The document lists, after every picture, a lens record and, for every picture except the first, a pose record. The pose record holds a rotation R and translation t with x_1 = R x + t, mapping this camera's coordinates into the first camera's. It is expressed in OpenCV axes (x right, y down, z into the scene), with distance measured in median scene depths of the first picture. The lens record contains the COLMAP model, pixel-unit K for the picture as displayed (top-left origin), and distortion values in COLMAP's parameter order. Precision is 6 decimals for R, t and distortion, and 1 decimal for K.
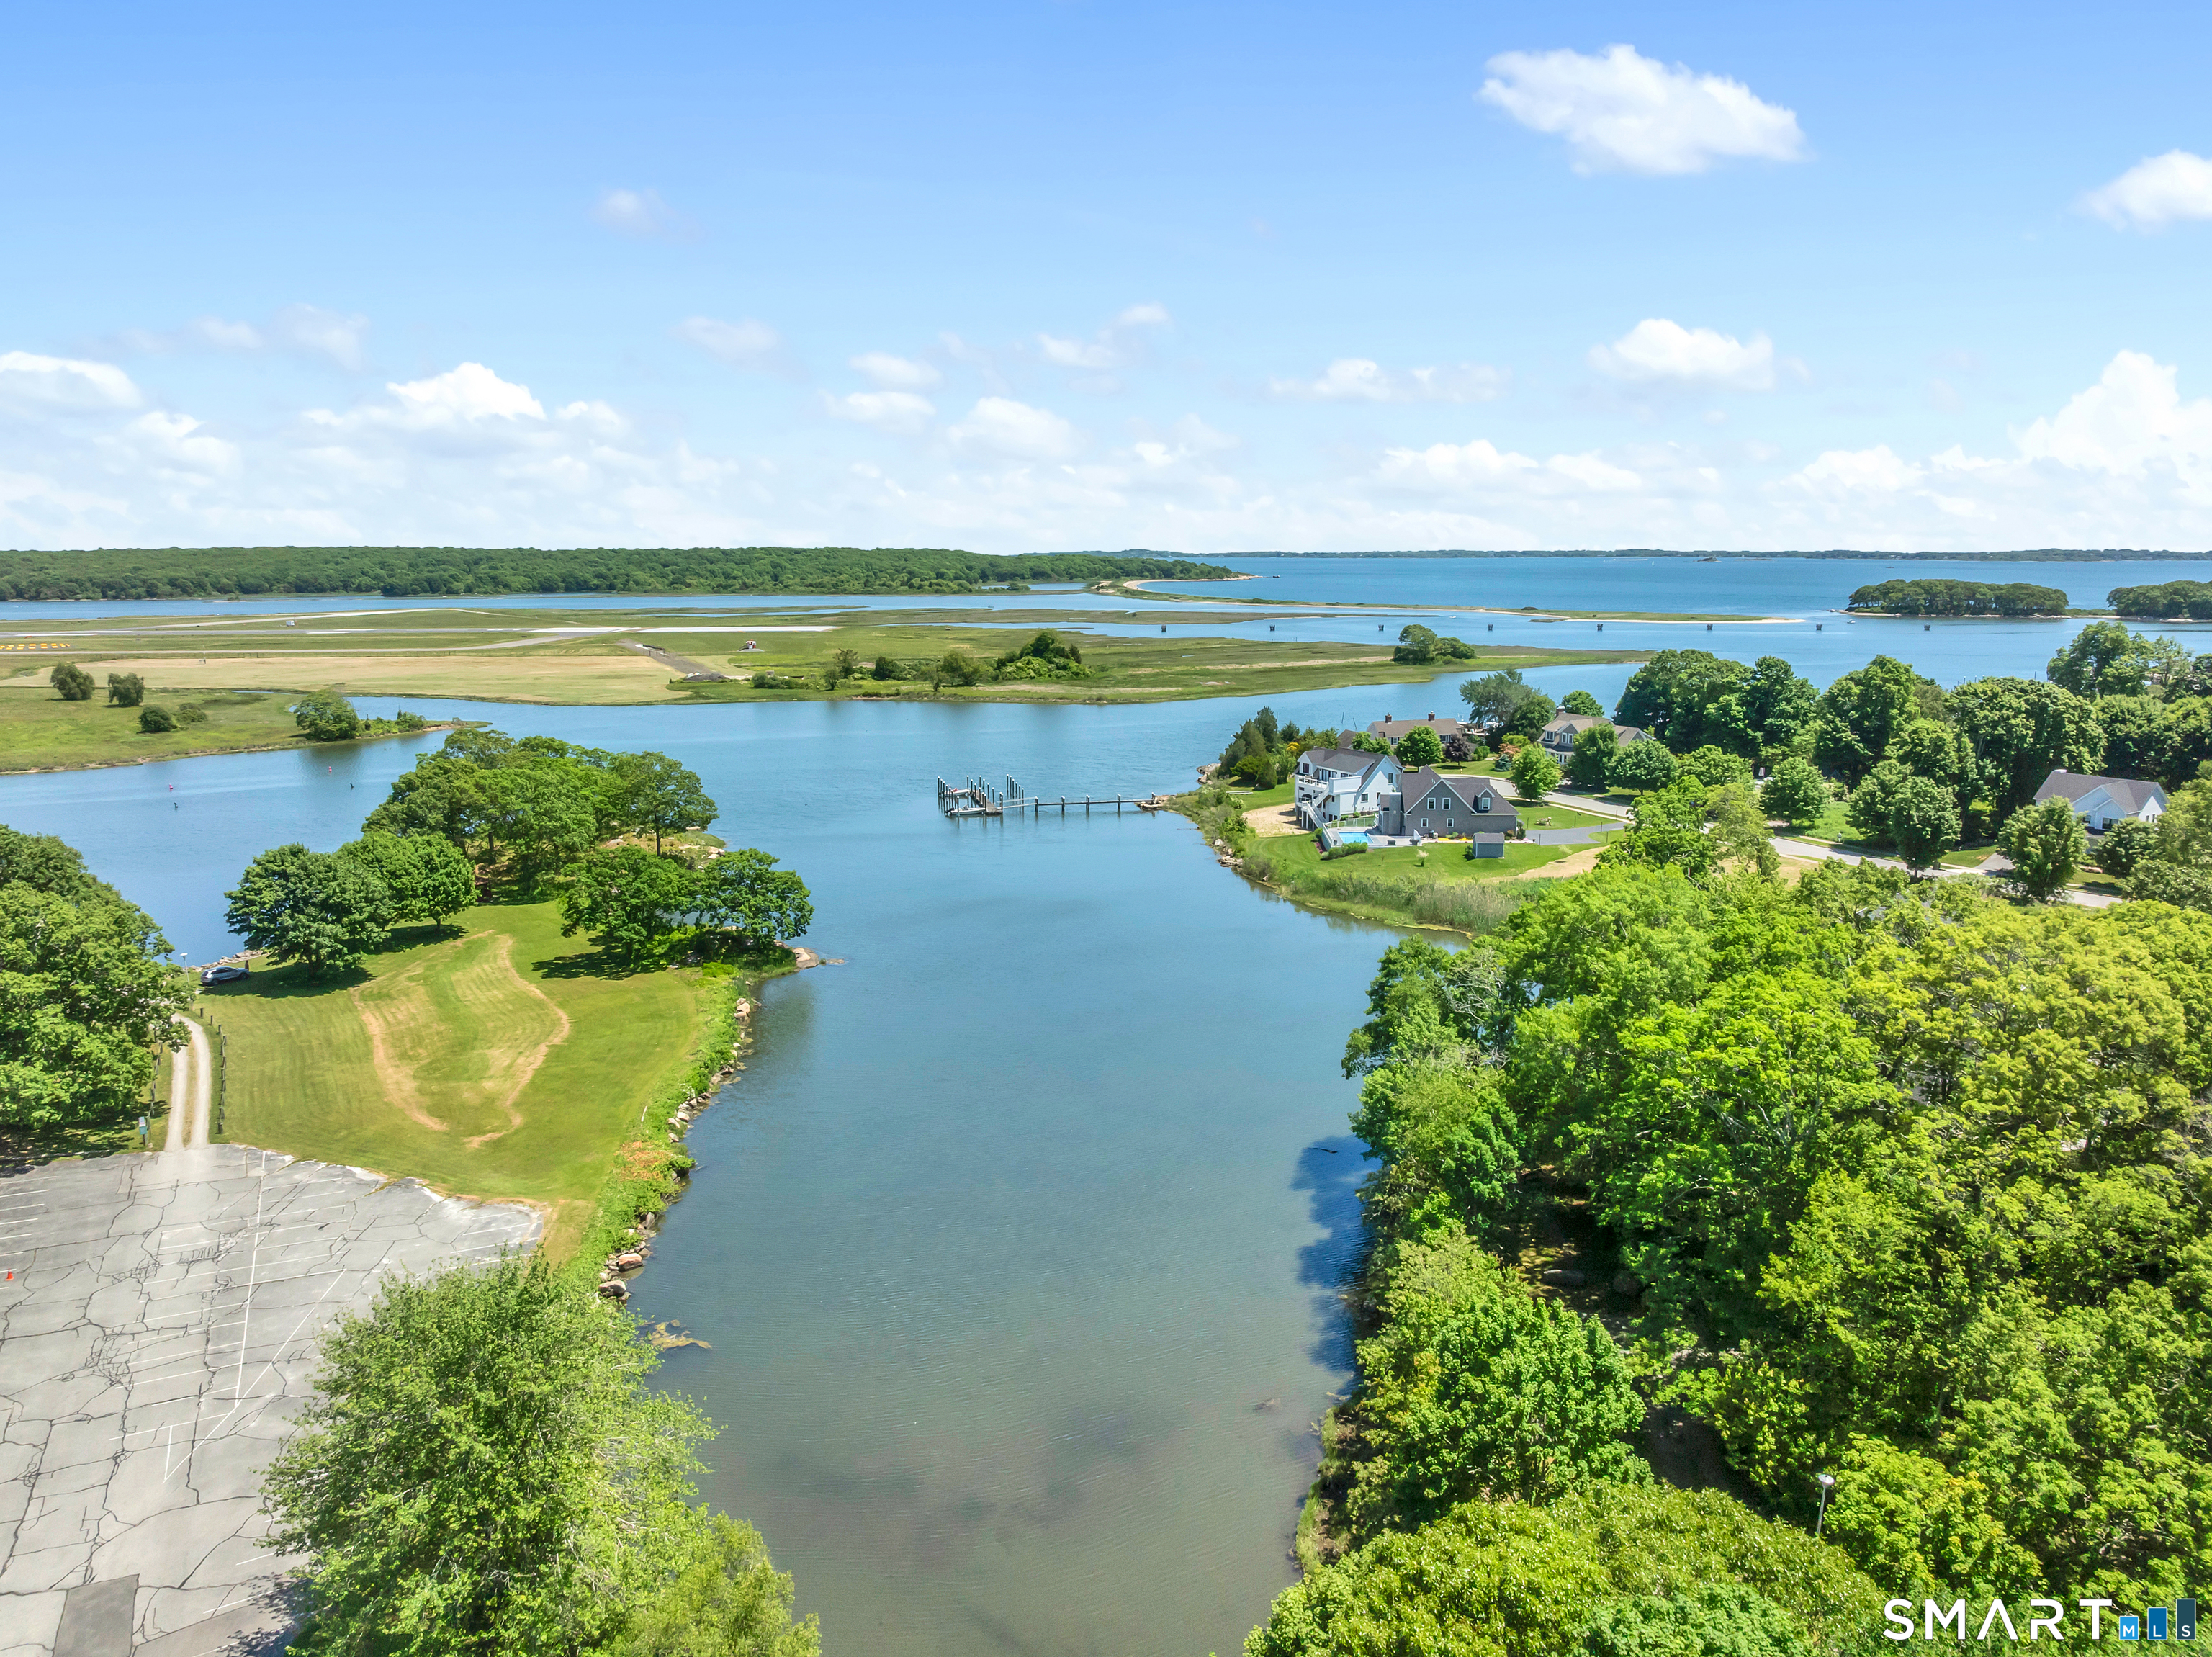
lens RADIAL K [[1571.5, 0, 1106.7], [0, 1571.5, 827.8], [0, 0, 1]] dist [-0.021255, 0.002262]
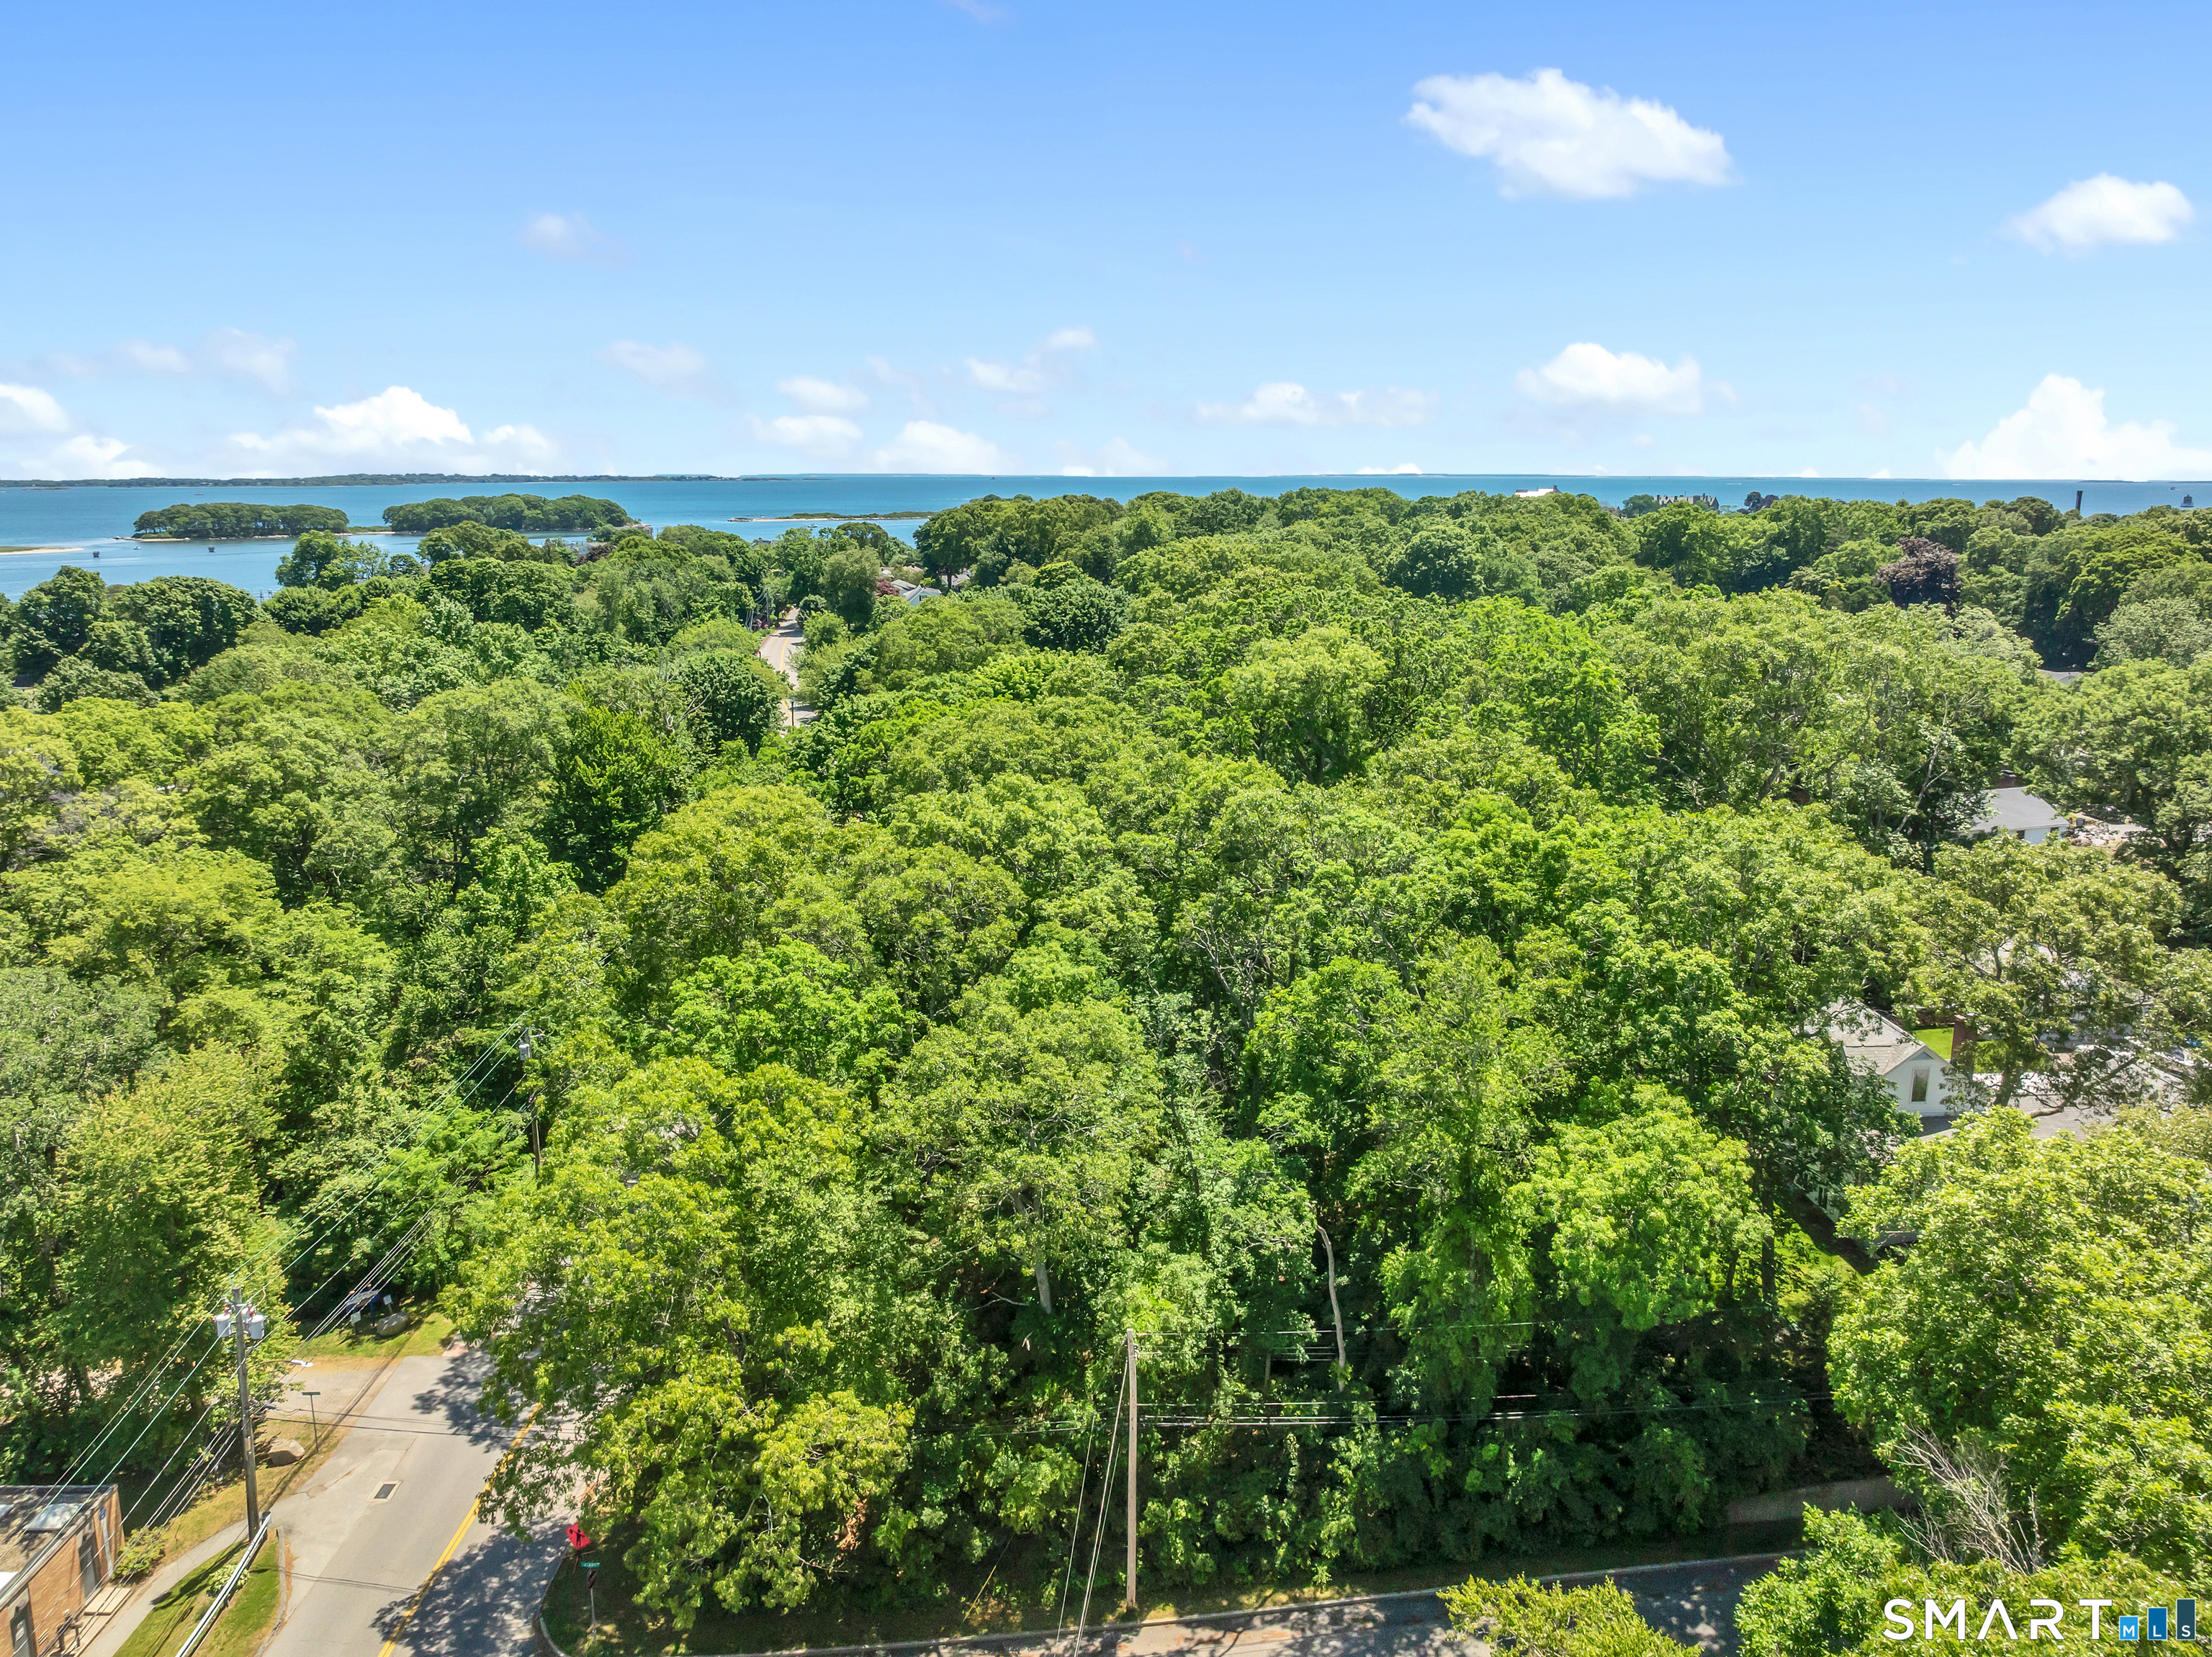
lens RADIAL K [[1571.5, 0, 1111.3], [0, 1571.5, 827.6], [0, 0, 1]] dist [-0.021255, 0.002262]
pose [[0.564570, -0.185014, 0.804382, 0.003799], [0.148653, 0.981410, 0.121396, 0.016578], [-0.811889, 0.051038, 0.581577, -0.074091]]
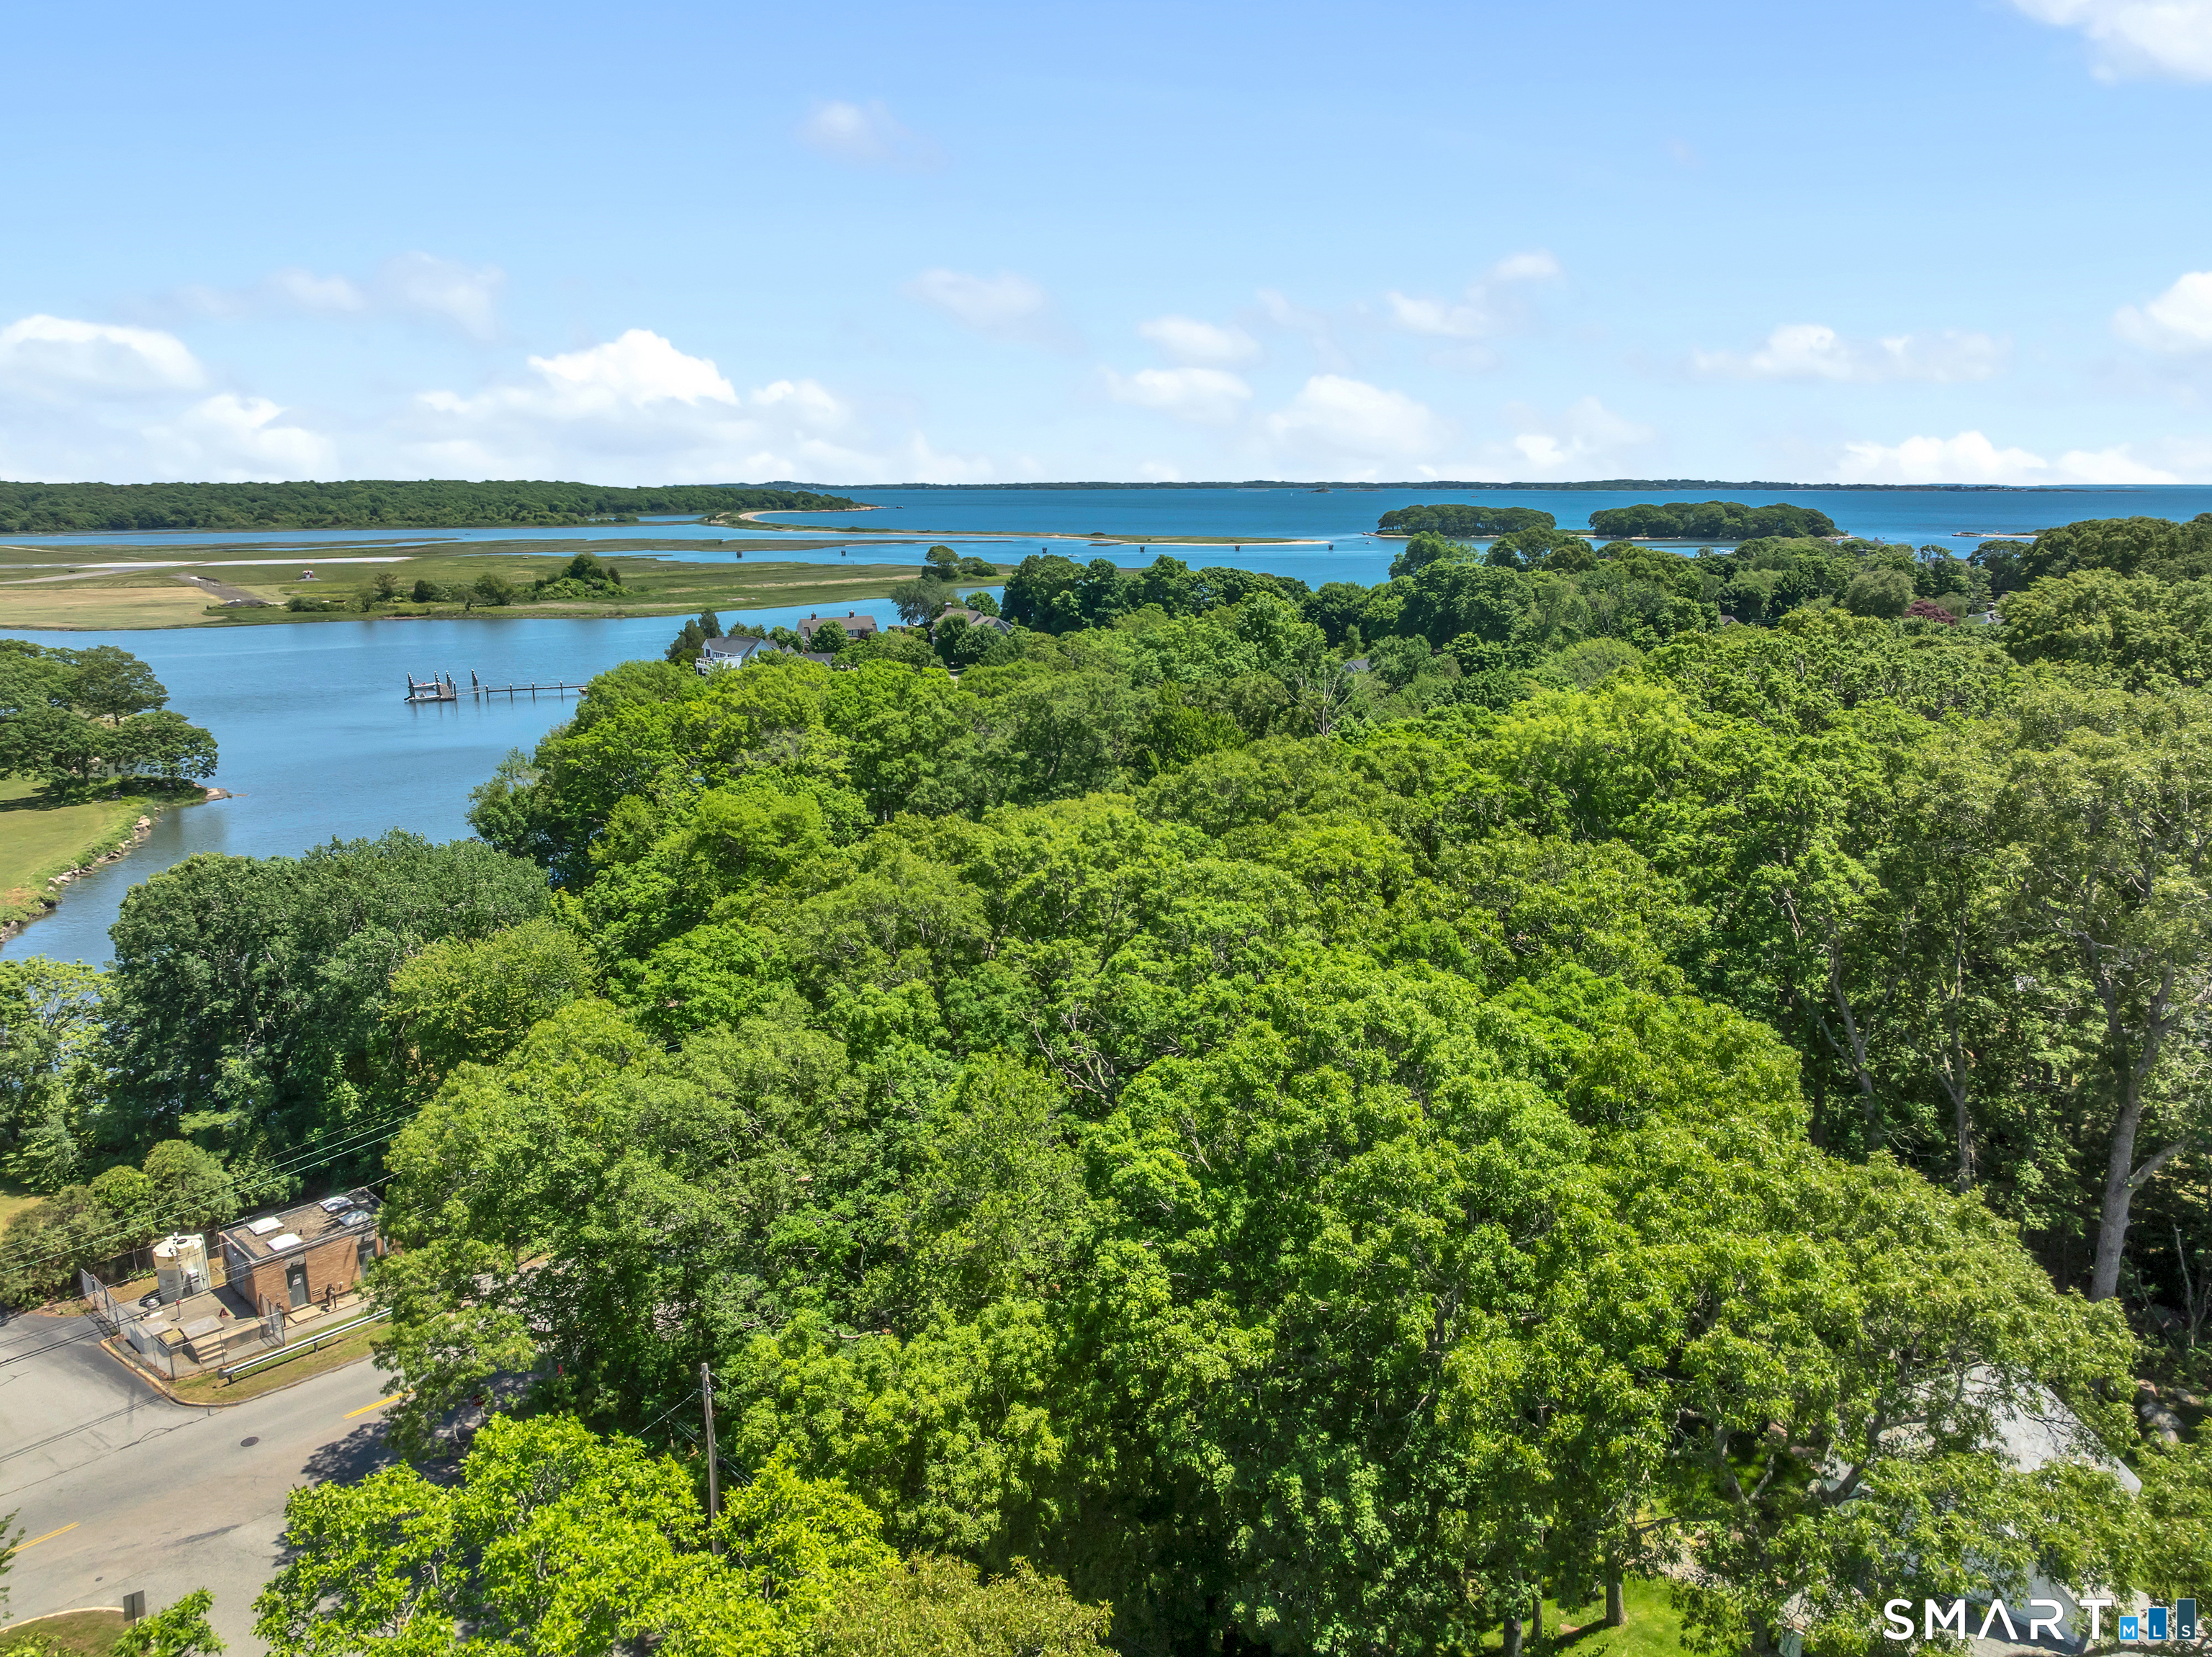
lens RADIAL K [[1571.5, 0, 1115.4], [0, 1571.5, 819.5], [0, 0, 1]] dist [-0.021255, 0.002262]
pose [[0.977915, -0.045004, 0.204098, 0.072289], [0.037606, 0.998492, 0.039983, 0.021969], [-0.205590, -0.031424, 0.978134, -0.108620]]
